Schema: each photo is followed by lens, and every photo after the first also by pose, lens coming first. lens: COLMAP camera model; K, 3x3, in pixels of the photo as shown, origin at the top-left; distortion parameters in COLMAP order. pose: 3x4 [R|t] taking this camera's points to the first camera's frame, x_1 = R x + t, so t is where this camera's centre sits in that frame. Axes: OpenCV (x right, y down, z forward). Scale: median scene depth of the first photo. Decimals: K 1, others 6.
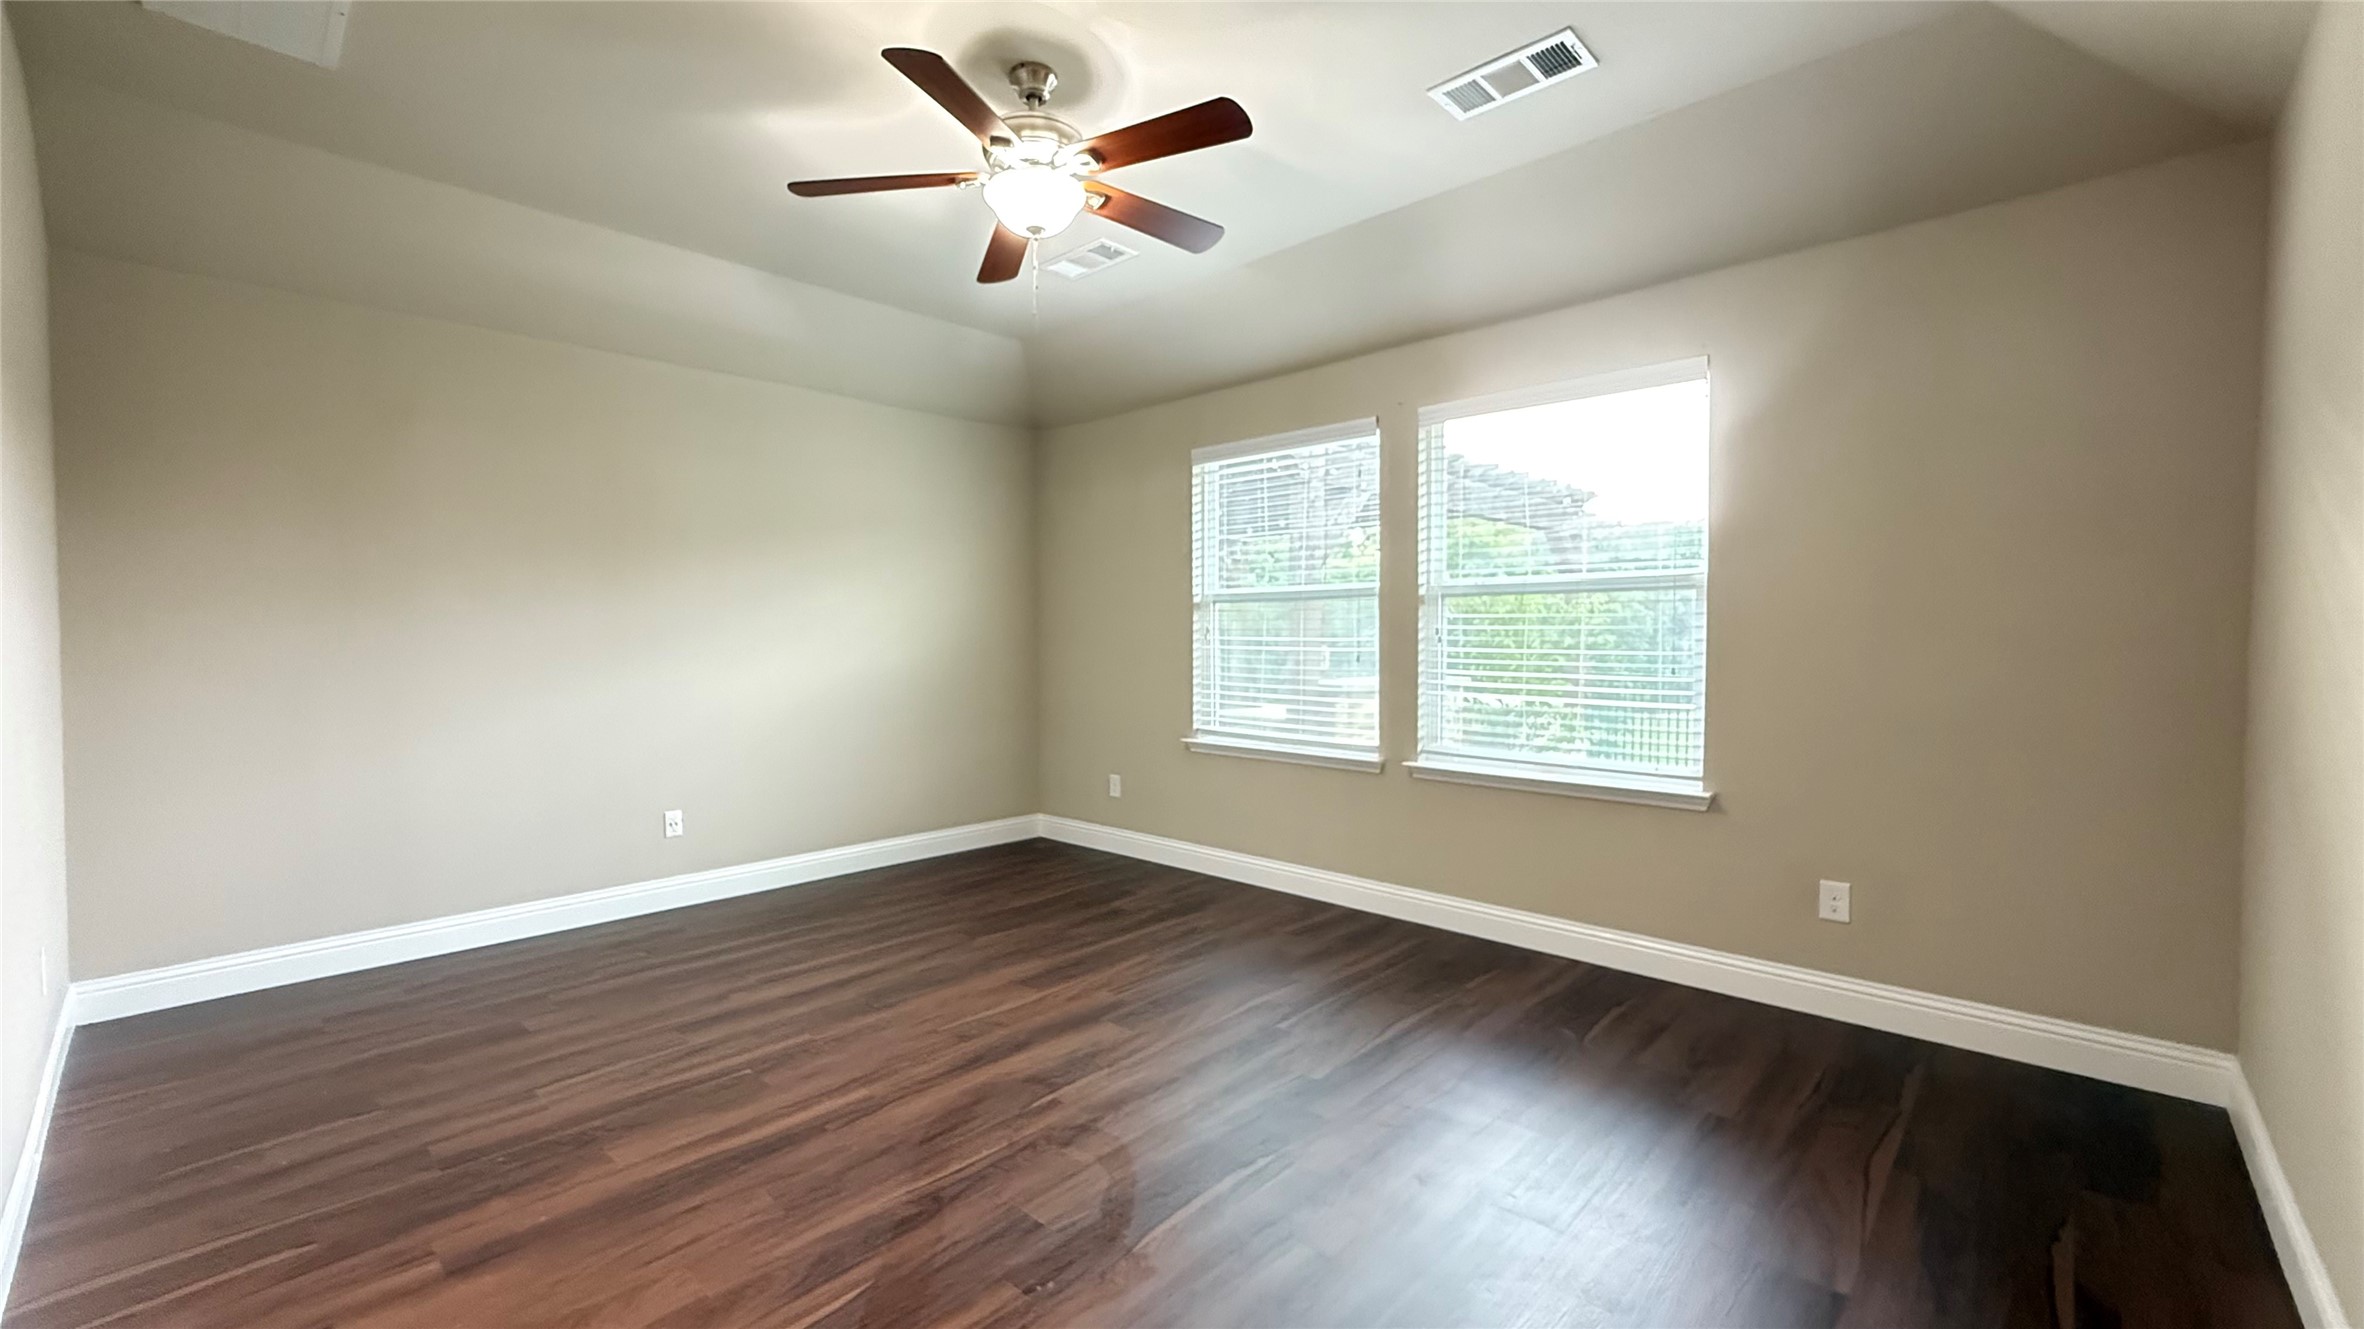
lens RADIAL K [[945.4, 0, 1184.6], [0, 945.4, 665.2], [0, 0, 1]] dist [-0.000125, 0.000419]
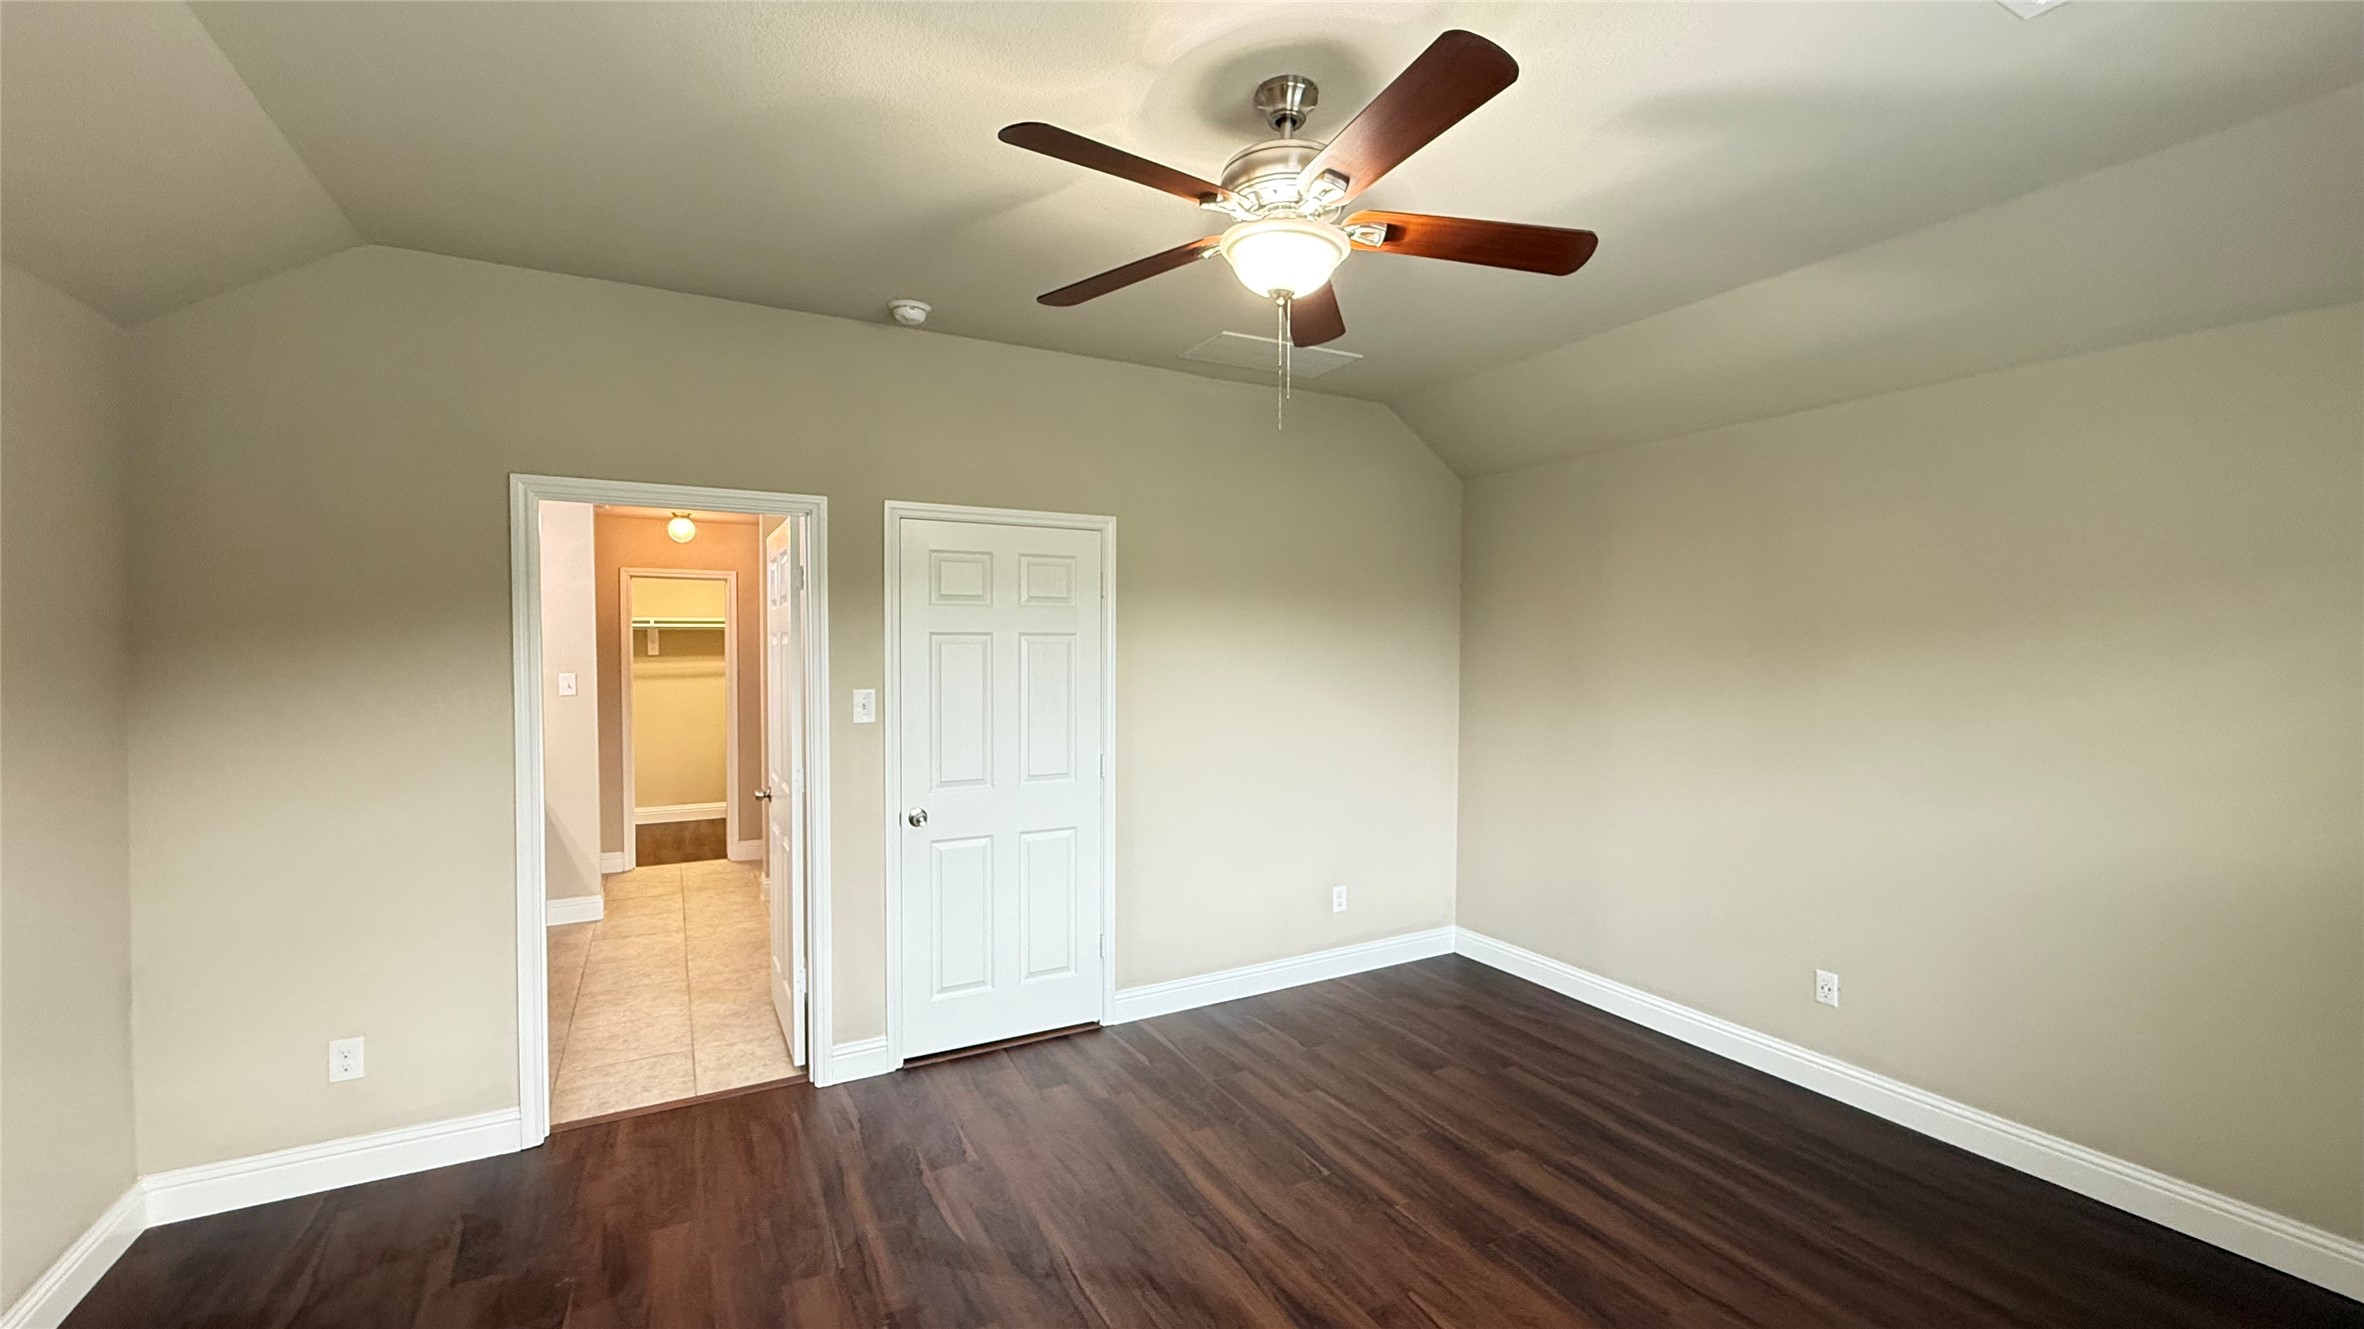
lens RADIAL K [[945.4, 0, 1175.6], [0, 945.4, 667.8], [0, 0, 1]] dist [-0.000125, 0.000419]
pose [[-0.302354, 0.022841, -0.952922, 0.492903], [-0.041091, 0.998471, 0.036971, -0.142361], [0.952310, 0.050335, -0.300953, 0.941463]]
